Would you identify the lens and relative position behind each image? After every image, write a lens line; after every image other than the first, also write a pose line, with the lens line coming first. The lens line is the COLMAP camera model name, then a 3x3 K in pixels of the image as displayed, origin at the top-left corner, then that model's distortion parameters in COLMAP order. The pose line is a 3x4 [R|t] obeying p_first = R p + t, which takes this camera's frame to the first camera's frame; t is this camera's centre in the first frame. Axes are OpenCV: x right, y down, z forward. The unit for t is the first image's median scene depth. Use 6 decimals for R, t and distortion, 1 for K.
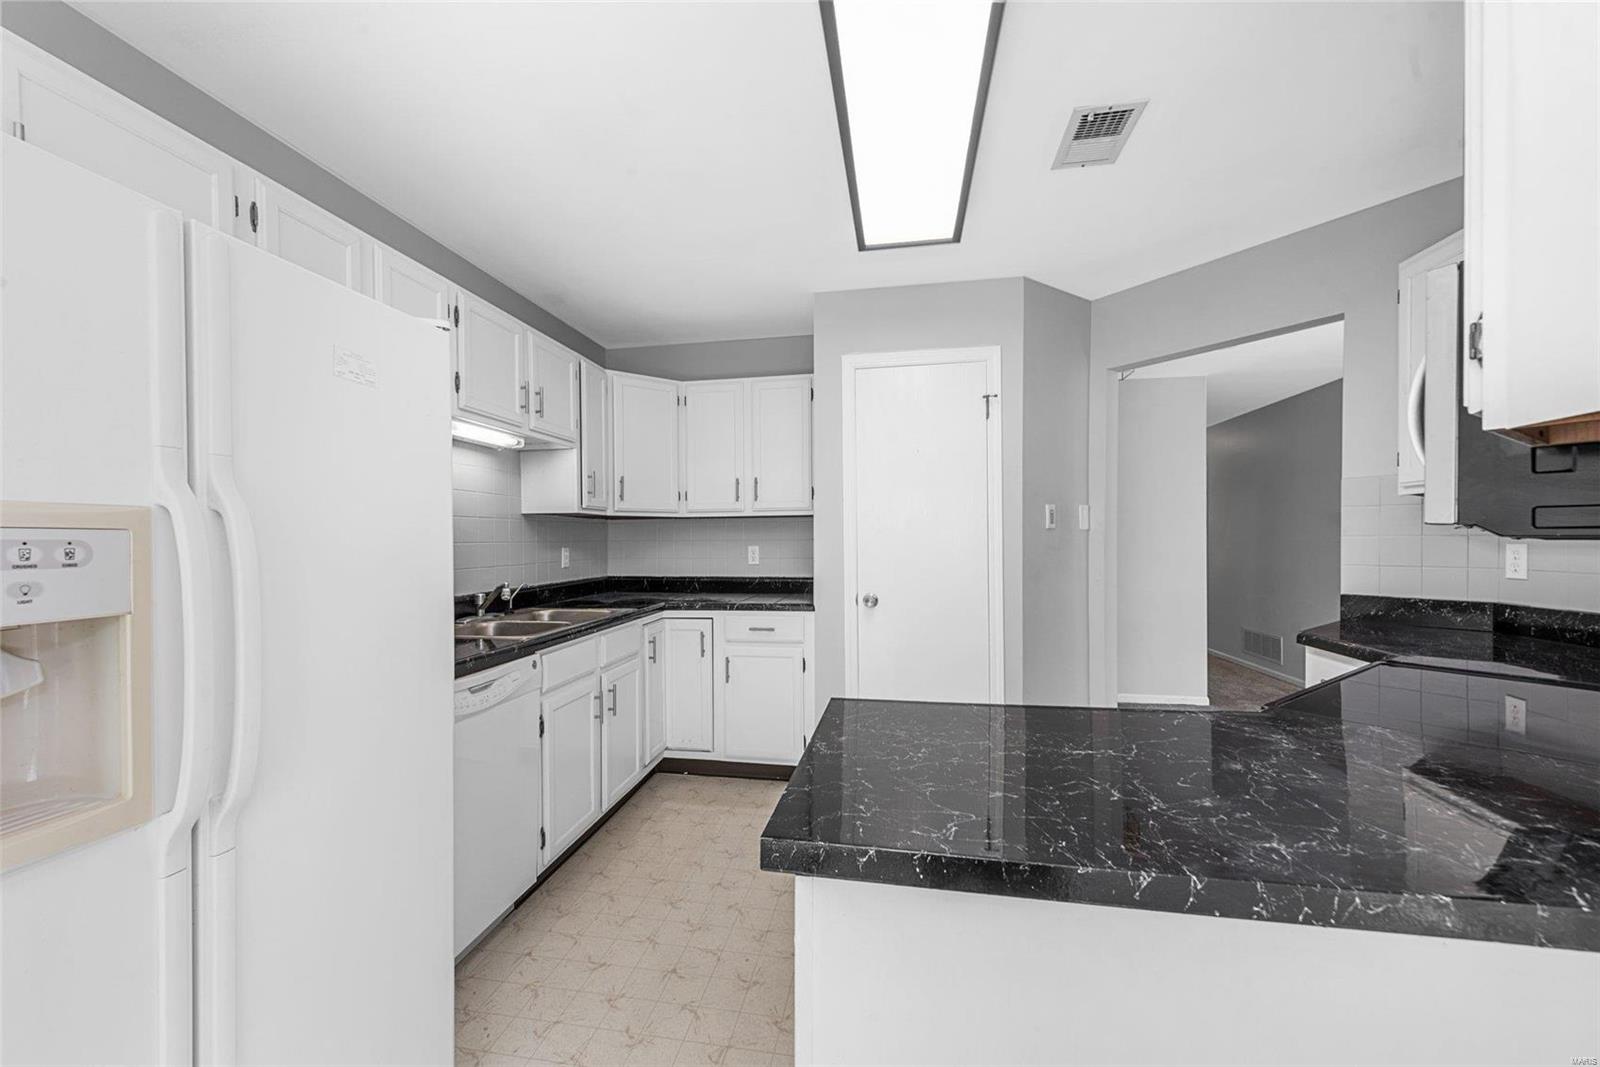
lens RADIAL K [[632.4, 0, 789.2], [0, 632.4, 540.9], [0, 0, 1]] dist [0.026004, -0.010217]
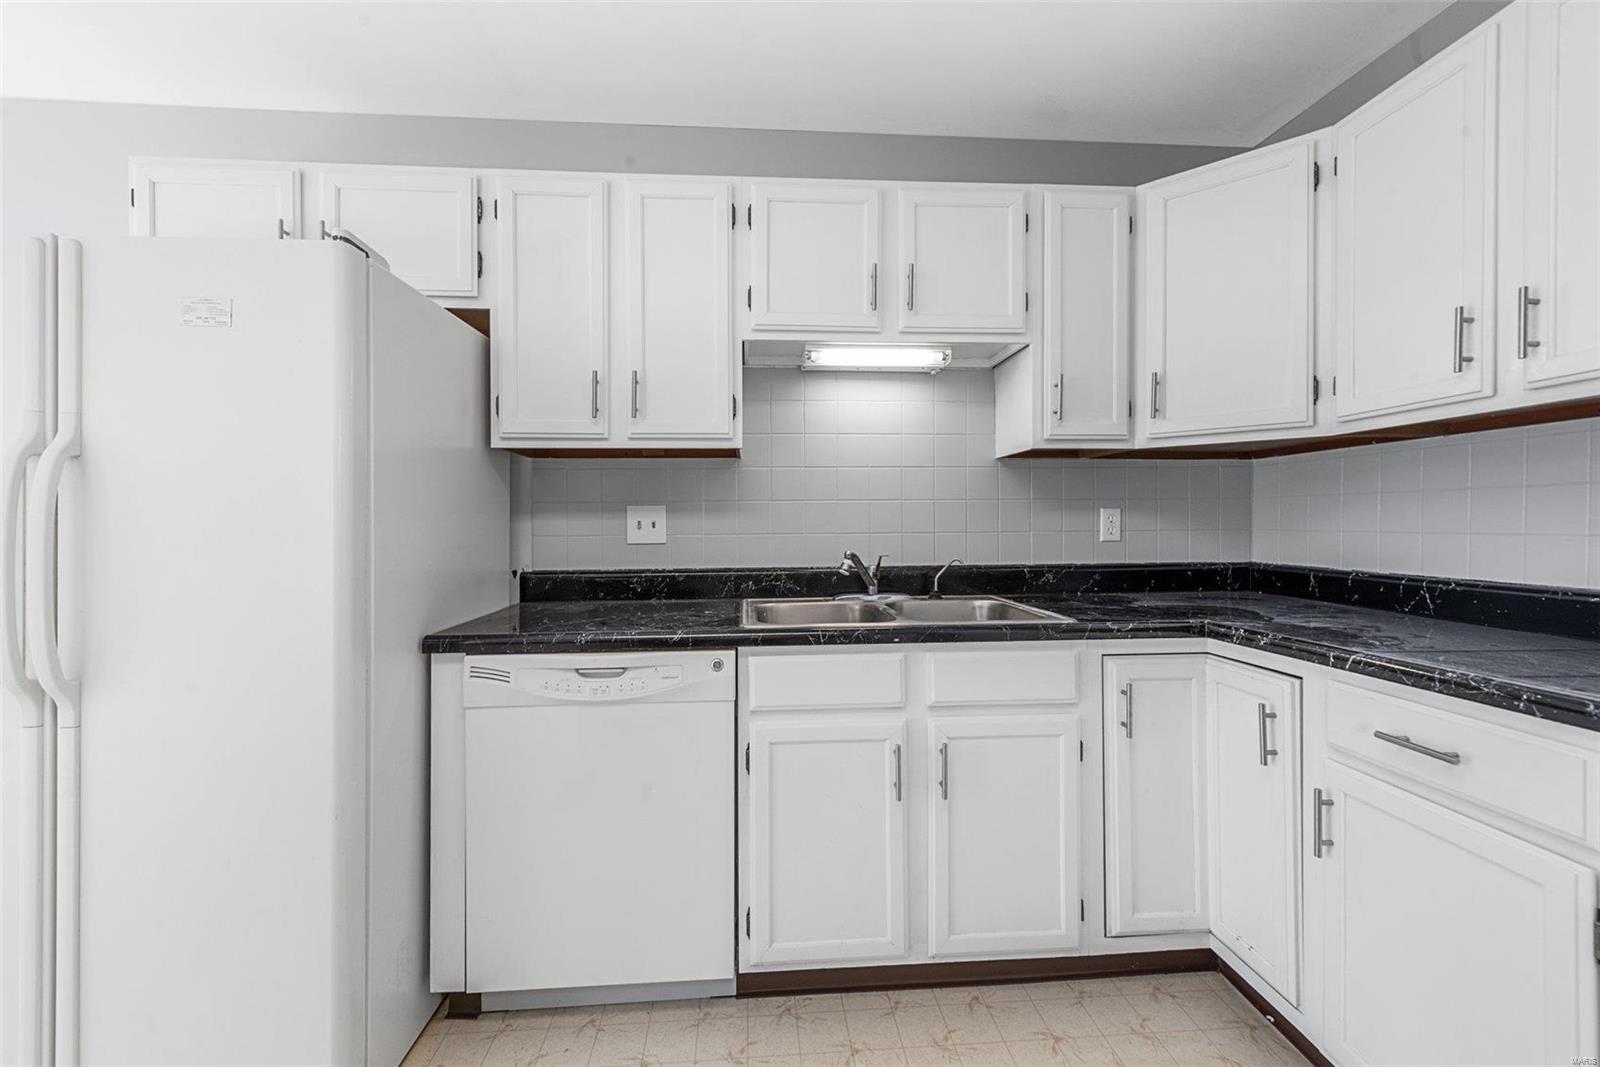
lens RADIAL K [[642.7, 0, 787.8], [0, 642.7, 520.4], [0, 0, 1]] dist [0.011829, -0.000366]
pose [[0.237738, 0.003364, -0.971323, 0.209945], [0.000350, 0.999994, 0.003549, 0.022469], [0.971329, -0.001183, 0.237736, 0.624171]]
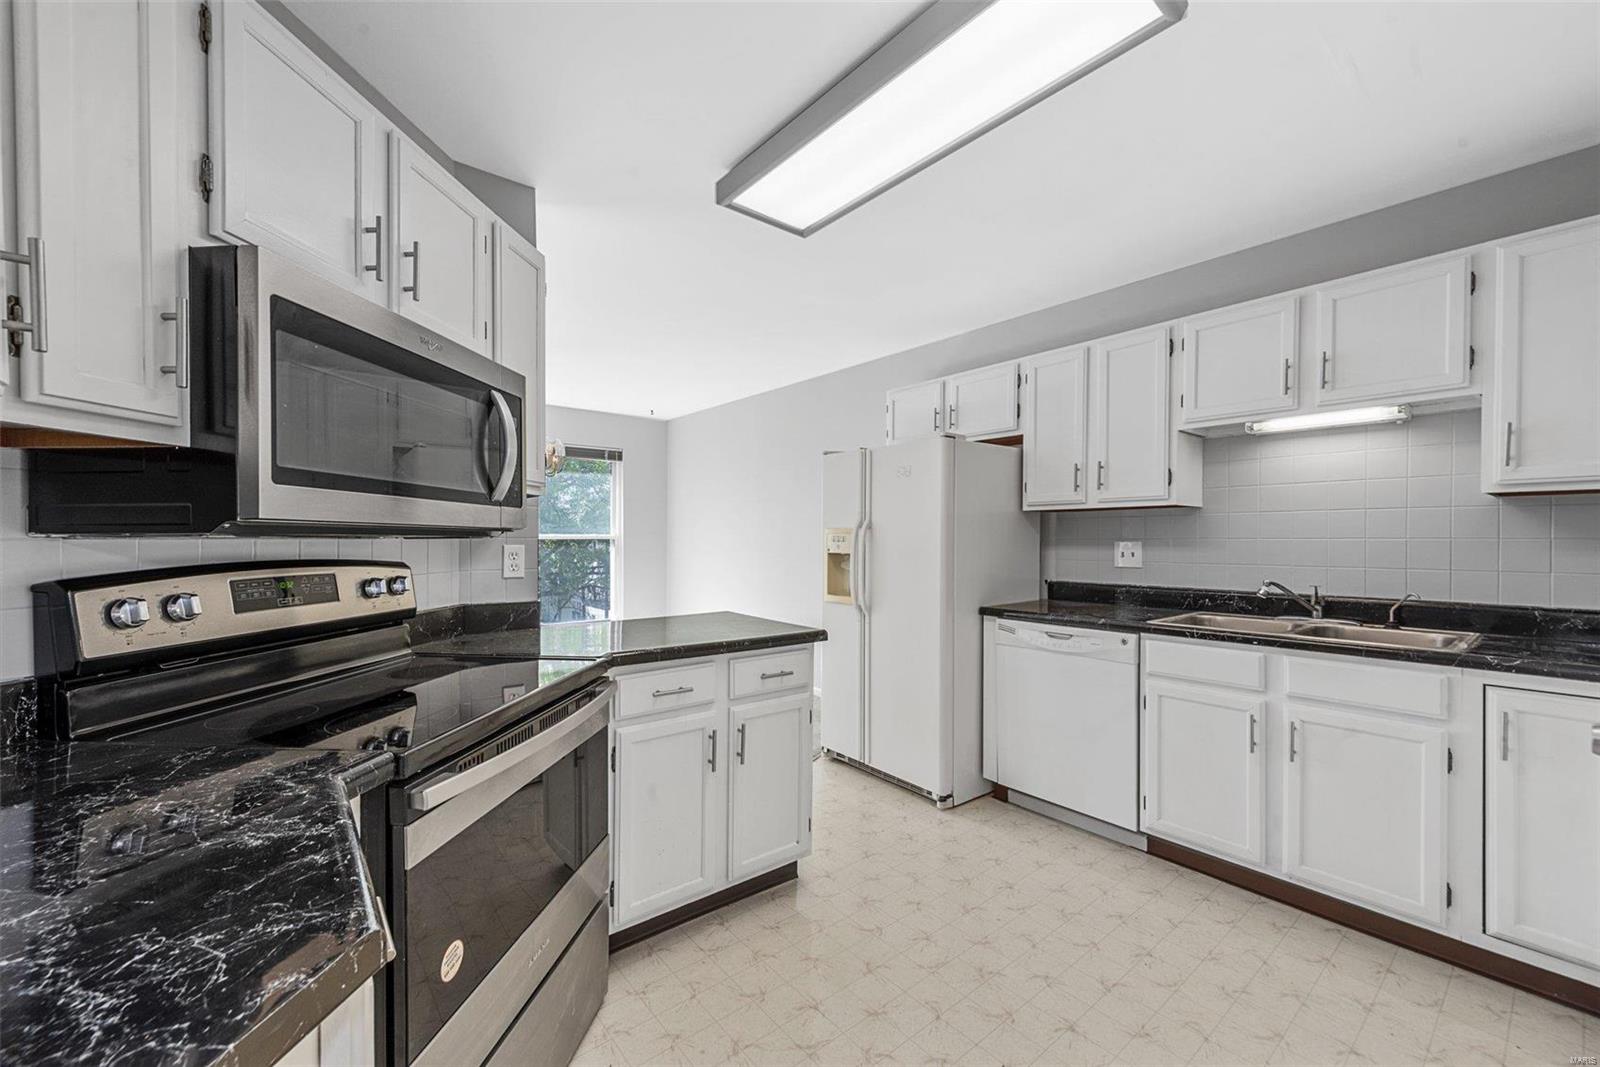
lens RADIAL K [[632.4, 0, 789.2], [0, 632.4, 540.9], [0, 0, 1]] dist [0.026004, -0.010217]
pose [[-0.660017, 0.009362, -0.751192, 0.617494], [0.000378, 0.999926, 0.012130, -0.004574], [0.751250, 0.007722, -0.659972, 0.902810]]
